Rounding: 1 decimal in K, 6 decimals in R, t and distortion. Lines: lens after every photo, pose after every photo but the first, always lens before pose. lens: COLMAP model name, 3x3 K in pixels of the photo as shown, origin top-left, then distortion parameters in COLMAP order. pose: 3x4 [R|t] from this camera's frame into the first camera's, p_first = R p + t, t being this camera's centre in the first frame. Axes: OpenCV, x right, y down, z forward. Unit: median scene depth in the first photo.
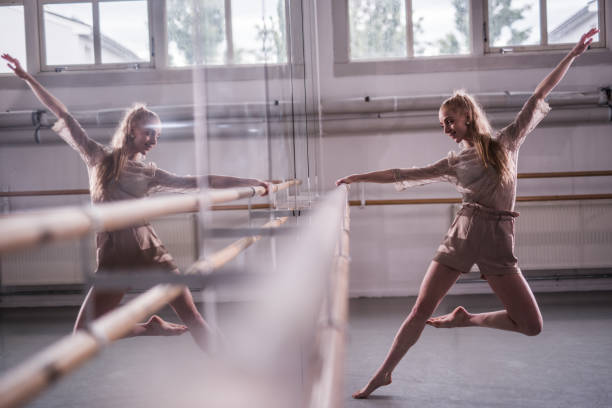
lens RADIAL K [[875.4, 0, 306.1], [0, 875.4, 213.8], [0, 0, 1]] dist [0.001495, 0.000000]
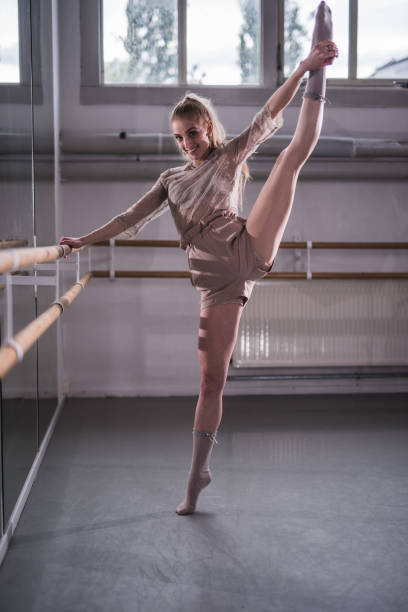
lens RADIAL K [[875.4, 0, 205.3], [0, 875.4, 311.0], [0, 0, 1]] dist [0.001495, 0.000000]
pose [[0.990340, 0.025010, 0.136386, 0.040614], [-0.030047, 0.998936, 0.034999, -0.009142], [-0.135366, -0.038759, 0.990037, 0.237827]]
